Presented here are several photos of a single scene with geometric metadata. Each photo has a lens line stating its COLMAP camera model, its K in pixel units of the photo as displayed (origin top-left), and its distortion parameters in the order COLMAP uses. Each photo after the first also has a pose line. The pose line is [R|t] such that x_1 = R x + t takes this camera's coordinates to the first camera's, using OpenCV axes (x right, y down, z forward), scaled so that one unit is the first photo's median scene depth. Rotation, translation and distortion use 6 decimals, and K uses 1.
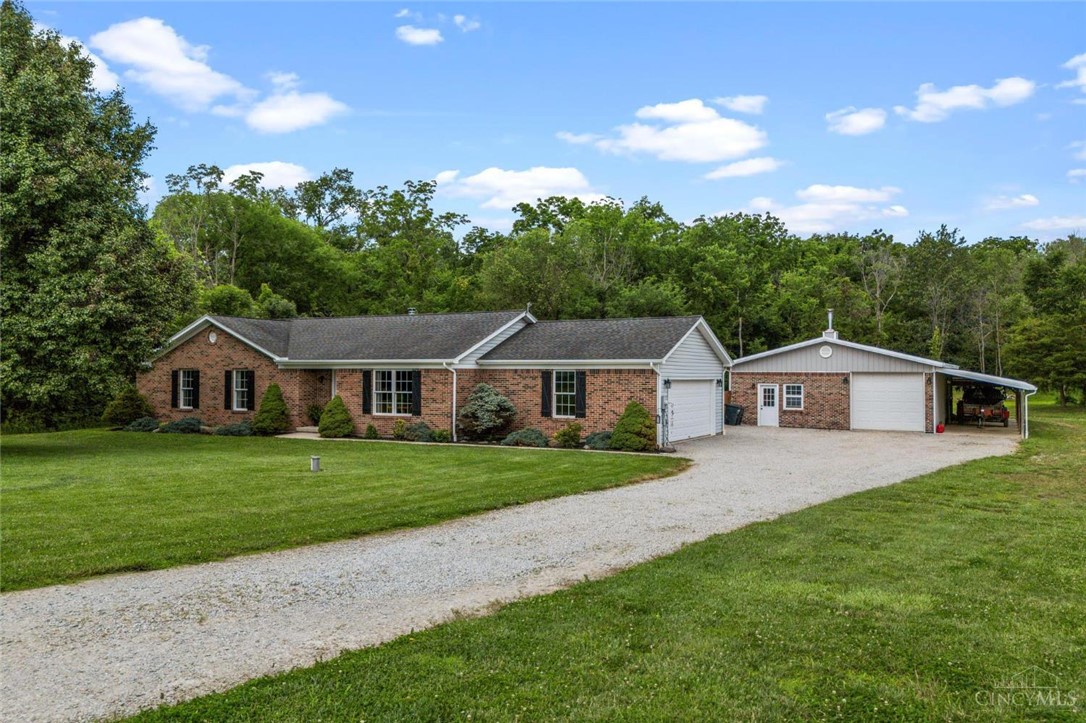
lens RADIAL K [[796.6, 0, 558.1], [0, 796.6, 368.5], [0, 0, 1]] dist [0.049309, -0.038201]
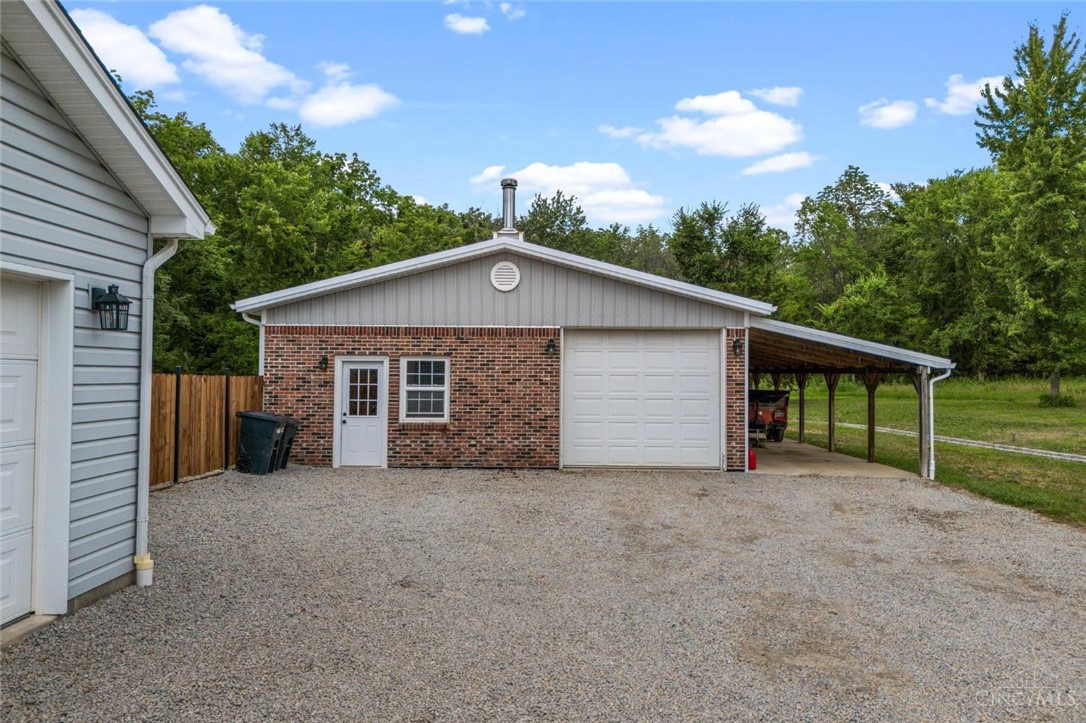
lens RADIAL K [[796.6, 0, 544.1], [0, 796.6, 358.3], [0, 0, 1]] dist [0.049309, -0.038201]
pose [[0.881763, 0.011559, 0.471551, 0.164021], [-0.006580, 0.999904, -0.012207, 0.024855], [-0.471647, 0.007661, 0.881754, 0.640096]]
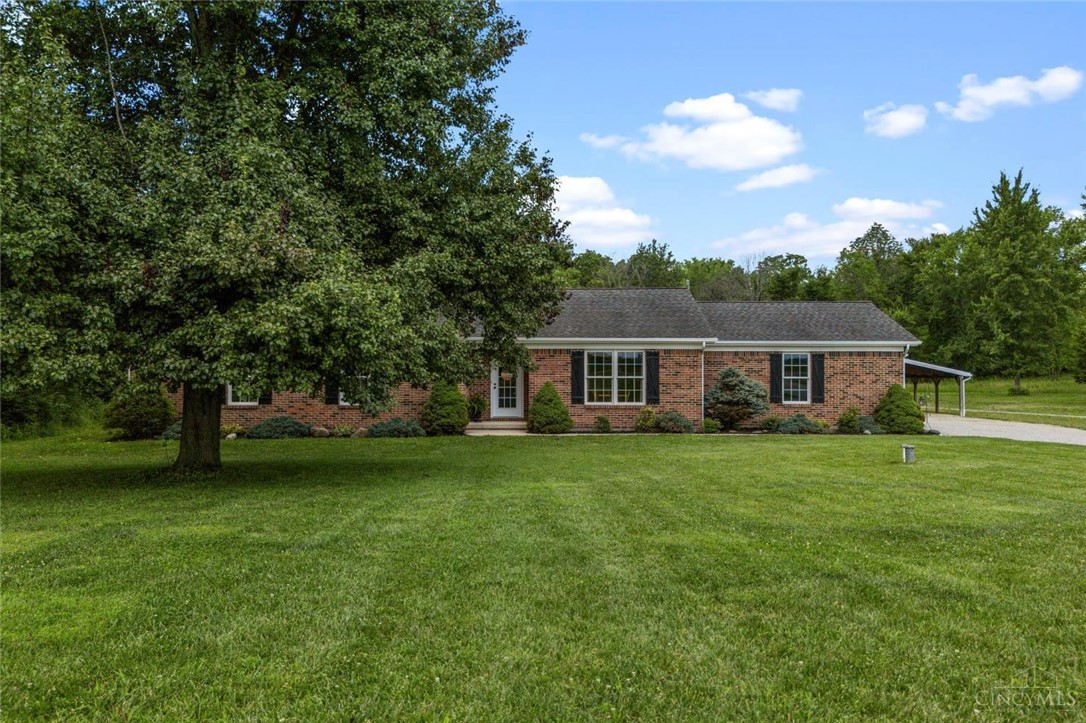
lens RADIAL K [[796.6, 0, 546.9], [0, 796.6, 356.7], [0, 0, 1]] dist [0.049309, -0.038201]
pose [[0.871950, 0.009615, 0.489500, -0.508397], [-0.001575, 0.999857, -0.016835, 0.016572], [-0.489592, 0.013908, 0.871841, 0.223901]]
